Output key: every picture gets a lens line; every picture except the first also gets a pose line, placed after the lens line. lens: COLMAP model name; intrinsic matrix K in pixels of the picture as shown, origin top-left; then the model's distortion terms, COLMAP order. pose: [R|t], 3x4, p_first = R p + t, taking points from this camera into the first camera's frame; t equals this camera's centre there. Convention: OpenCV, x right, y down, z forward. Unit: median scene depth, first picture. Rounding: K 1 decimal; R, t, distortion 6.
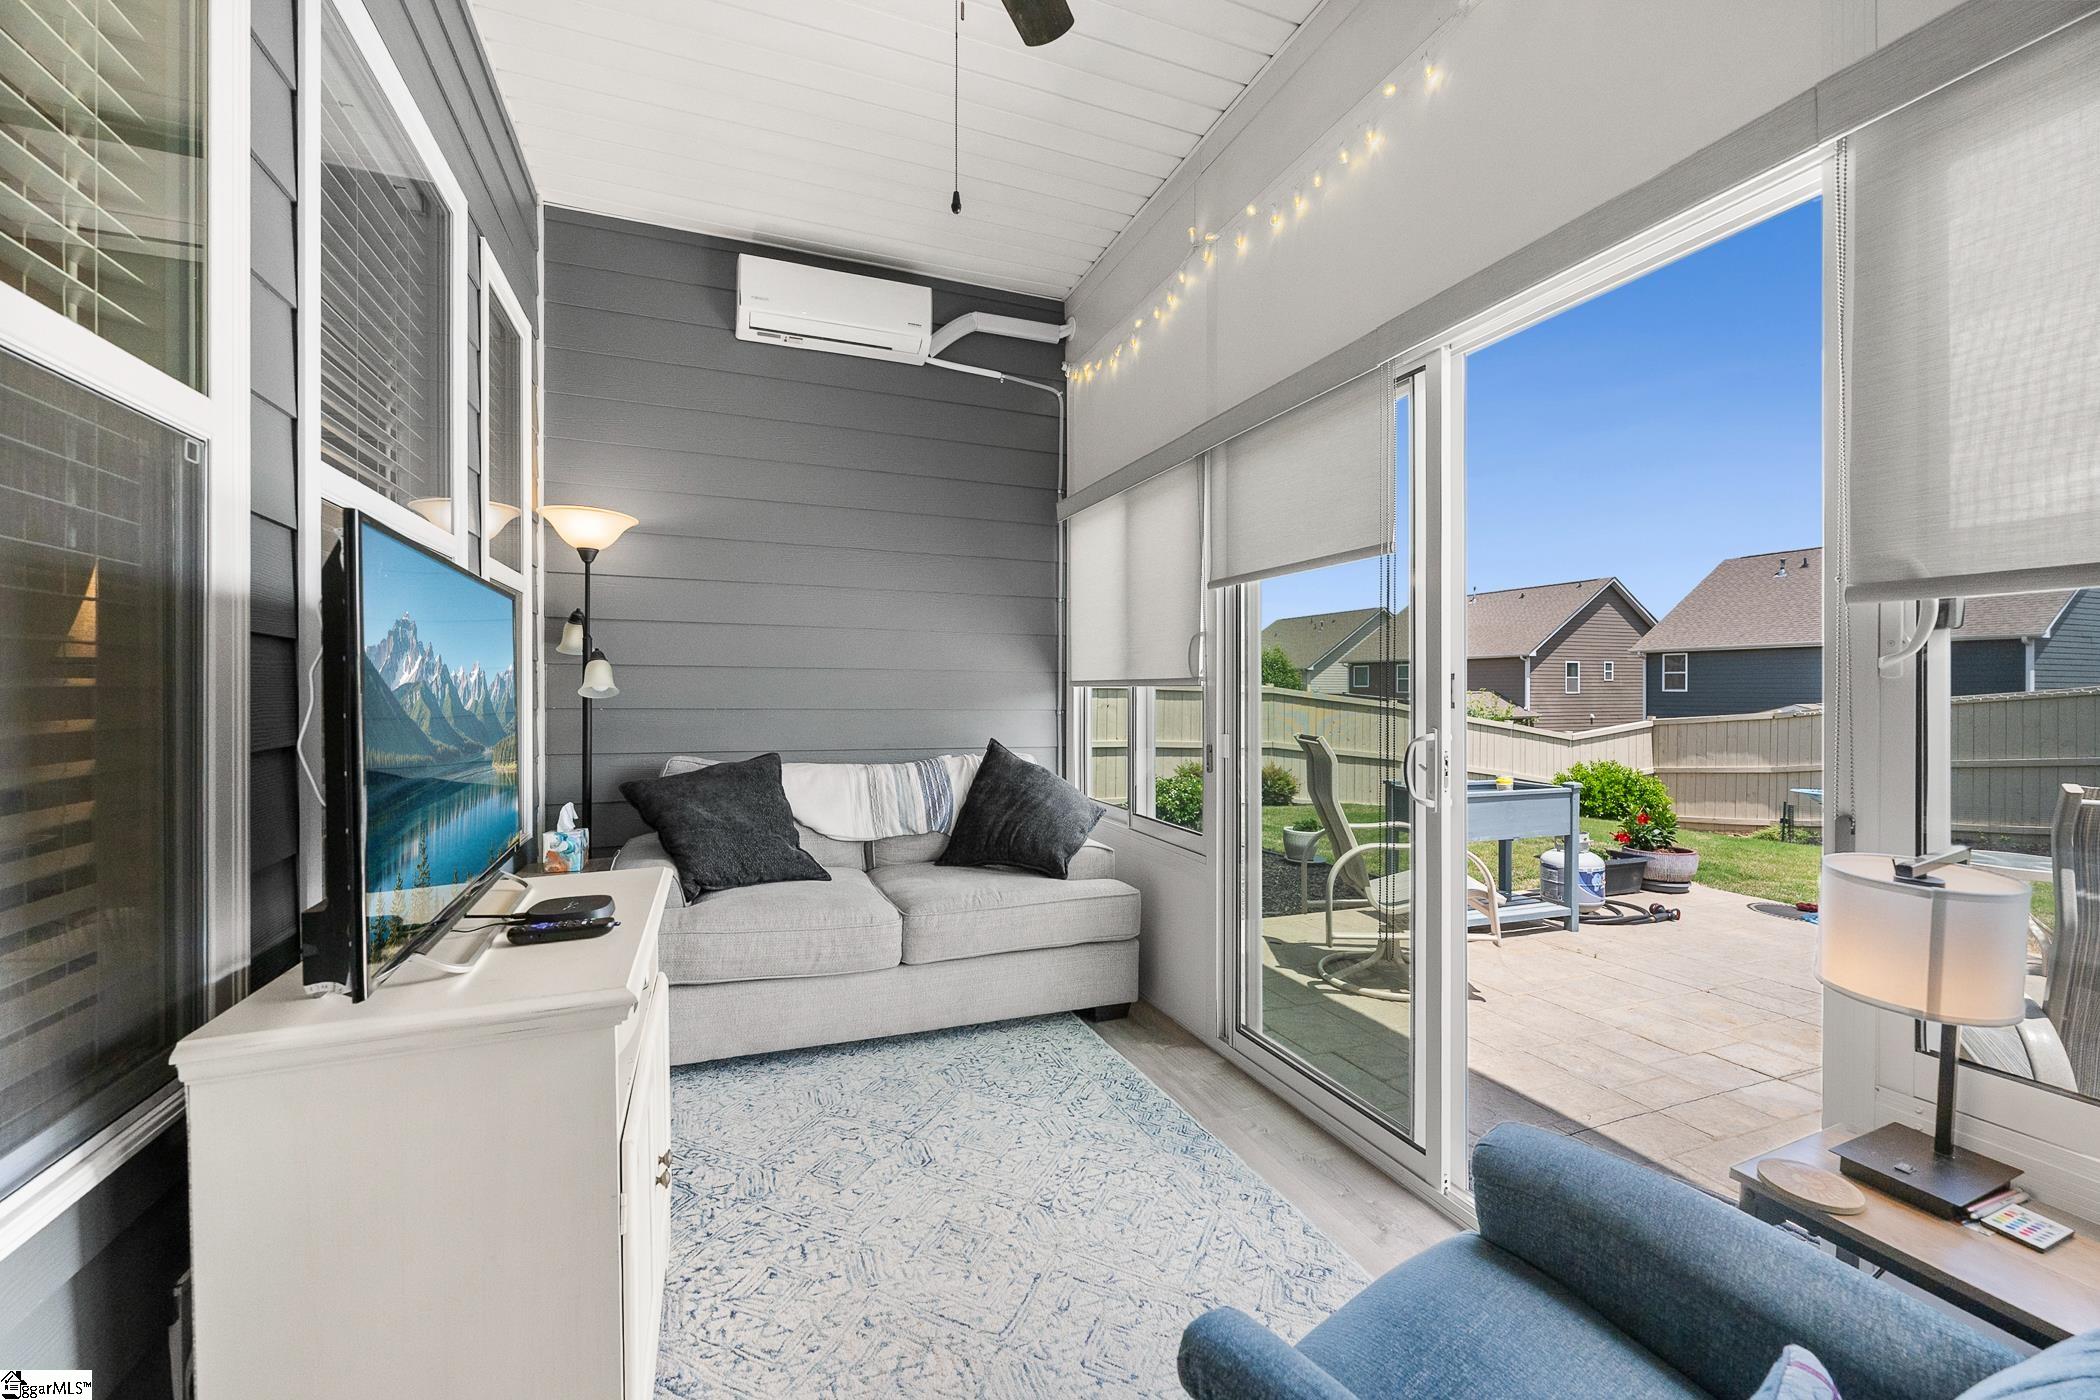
lens RADIAL K [[835.5, 0, 1052.4], [0, 835.5, 692.6], [0, 0, 1]] dist [0.000618, 0.000049]
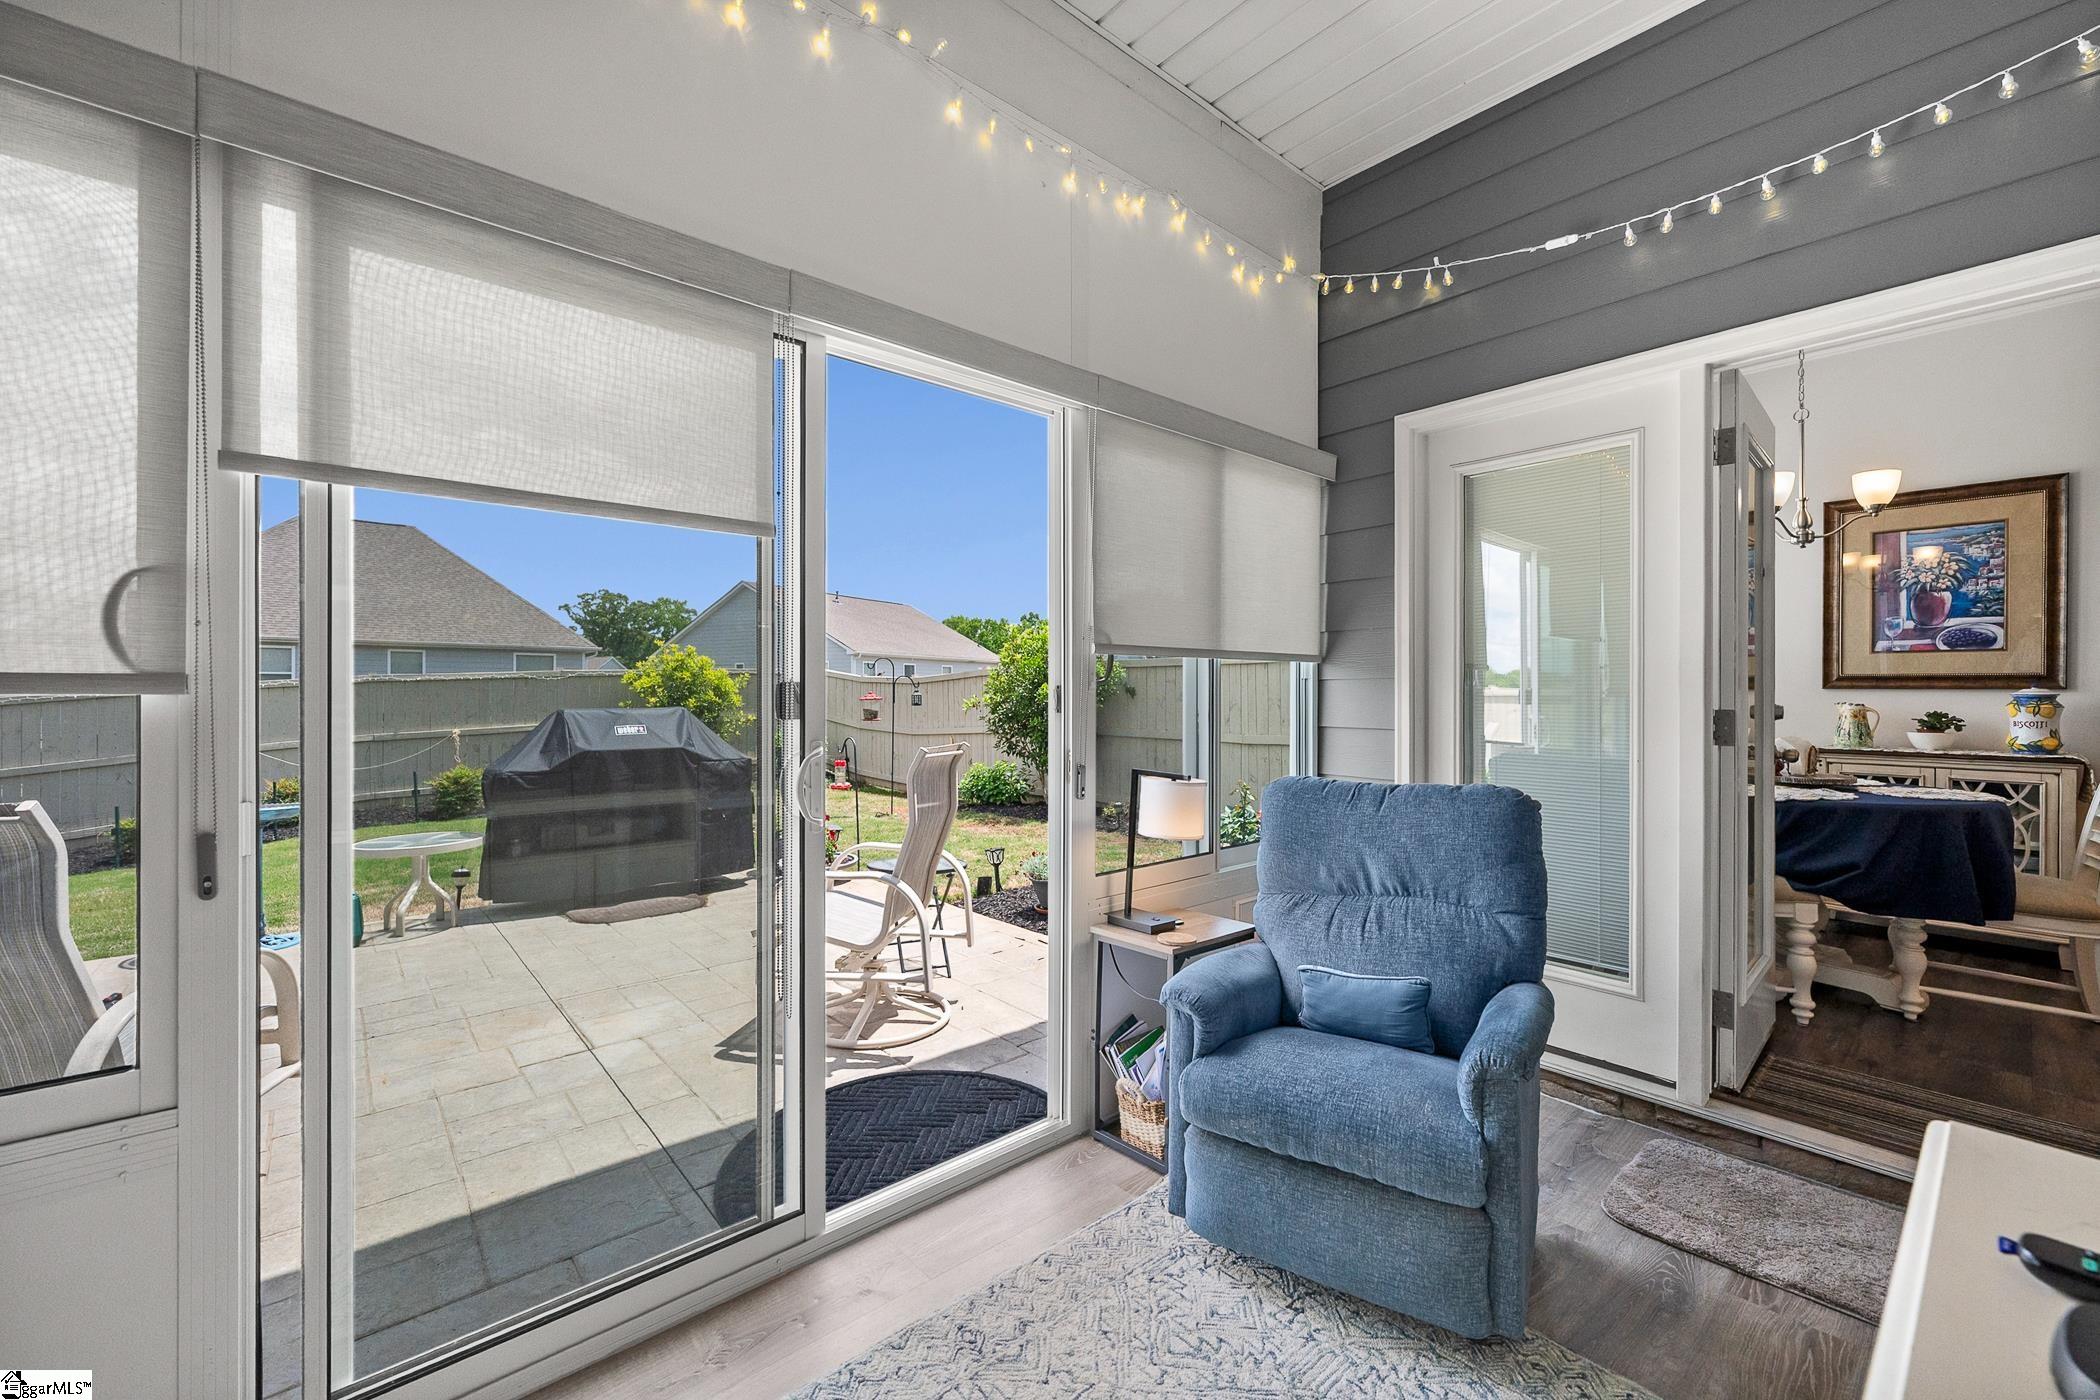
lens RADIAL K [[835.5, 0, 1052.4], [0, 835.5, 692.6], [0, 0, 1]] dist [0.000618, 0.000049]
pose [[-0.328483, -0.000051, 0.944510, -0.079215], [0.003381, 0.999994, 0.001230, -0.001811], [-0.944504, 0.003597, -0.328480, 0.165055]]
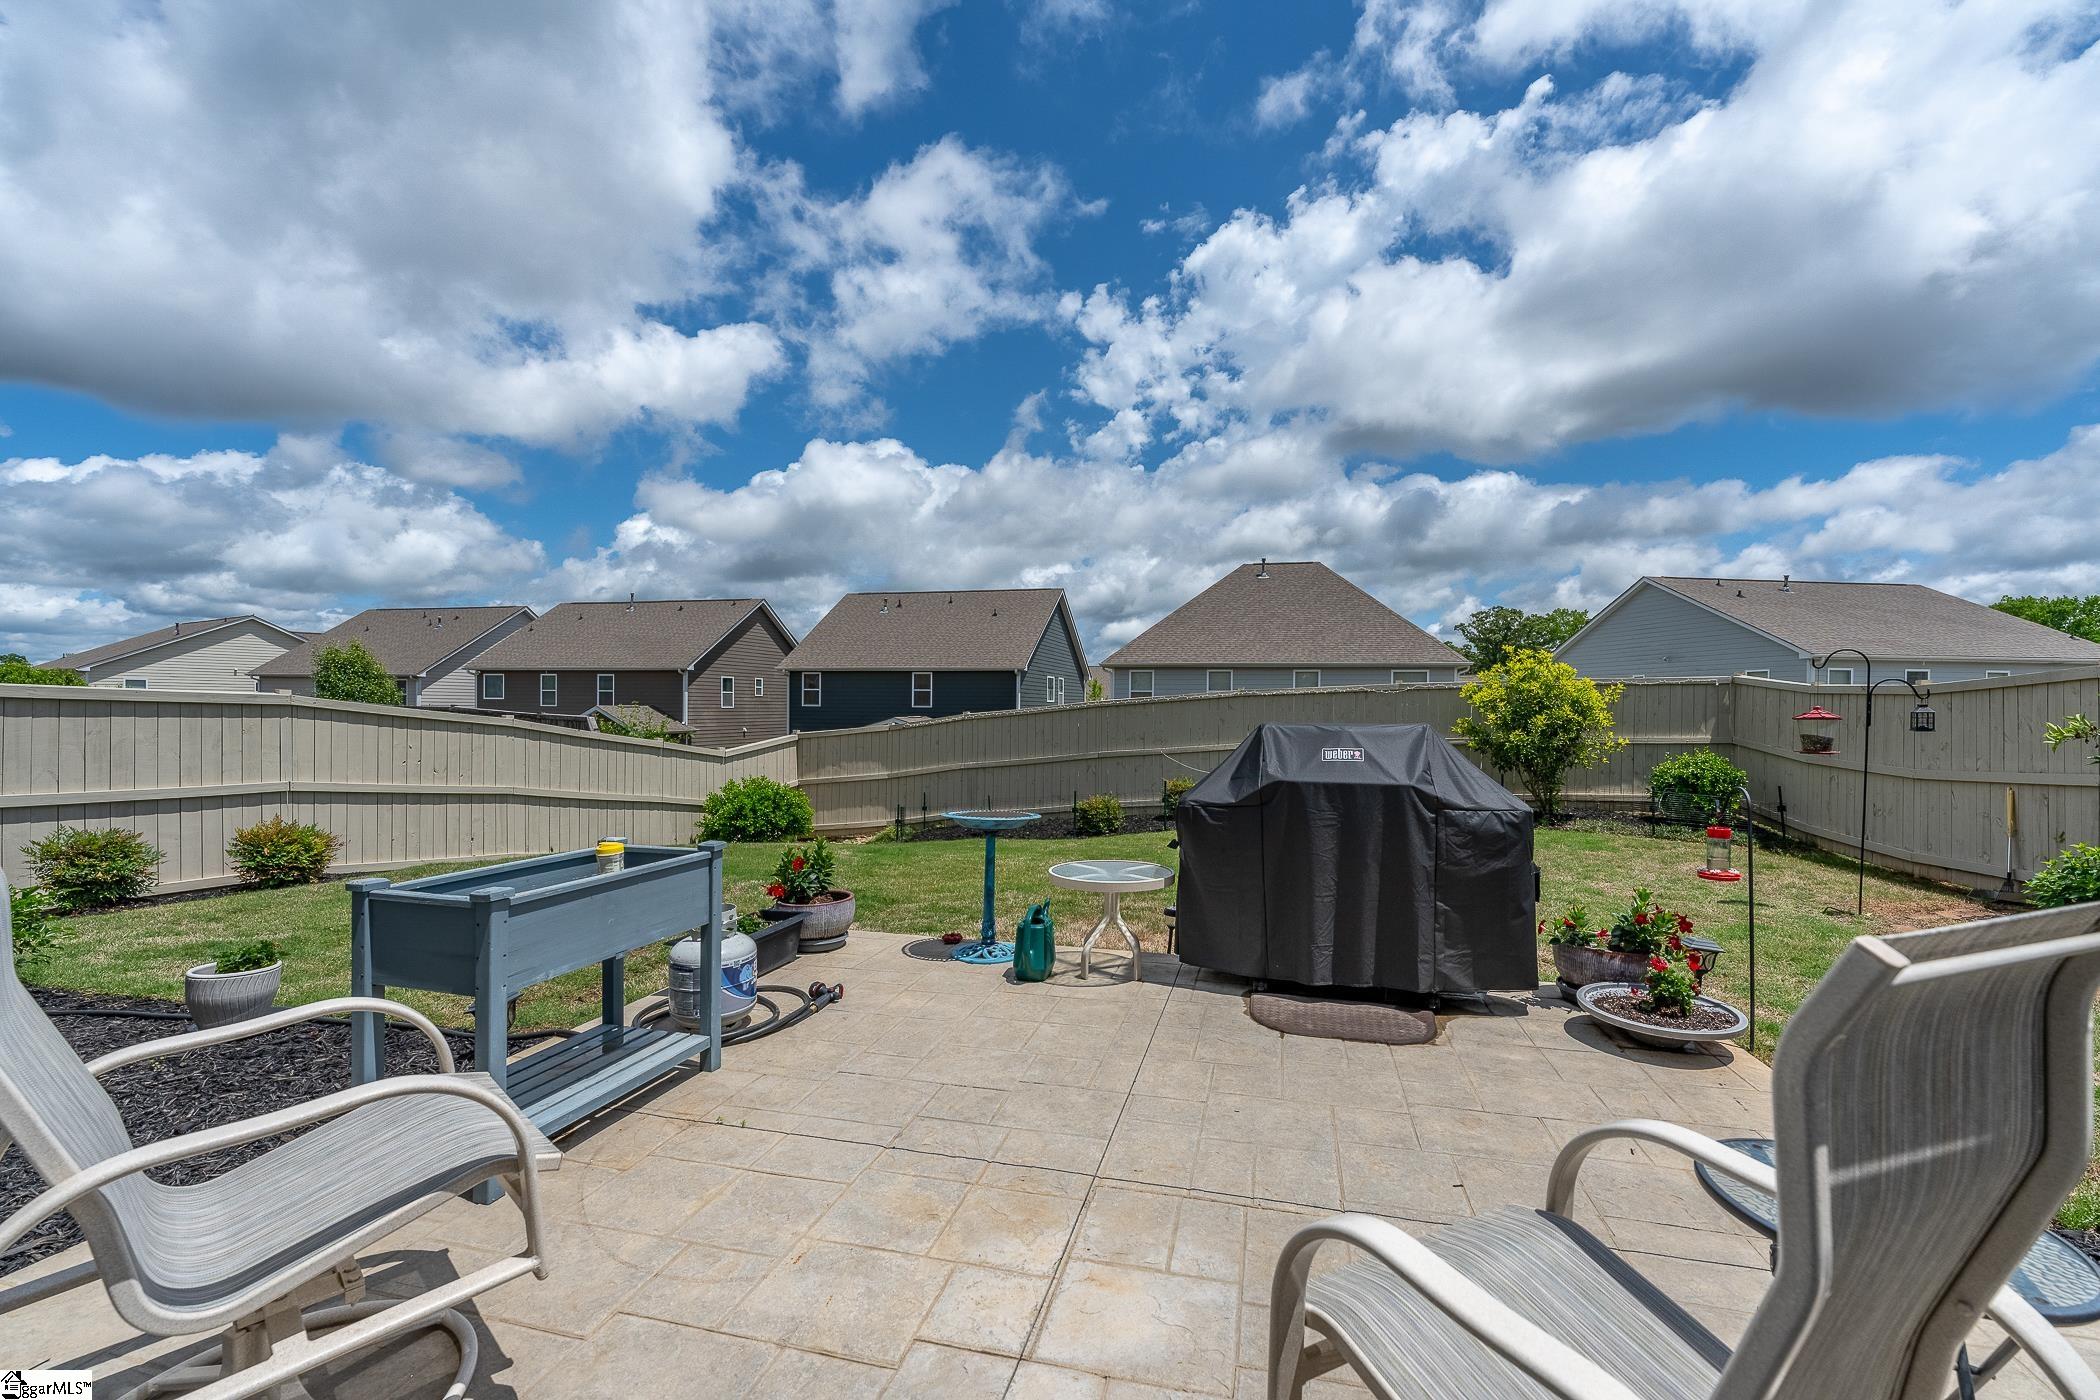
lens RADIAL K [[844.6, 0, 1085.7], [0, 844.6, 712.0], [0, 0, 1]] dist [0.000140, 0.000019]
pose [[0.576127, -0.000977, 0.817359, 0.085961], [-0.004081, 0.999983, 0.004072, 0.000743], [-0.817350, -0.005681, 0.576114, 0.130869]]
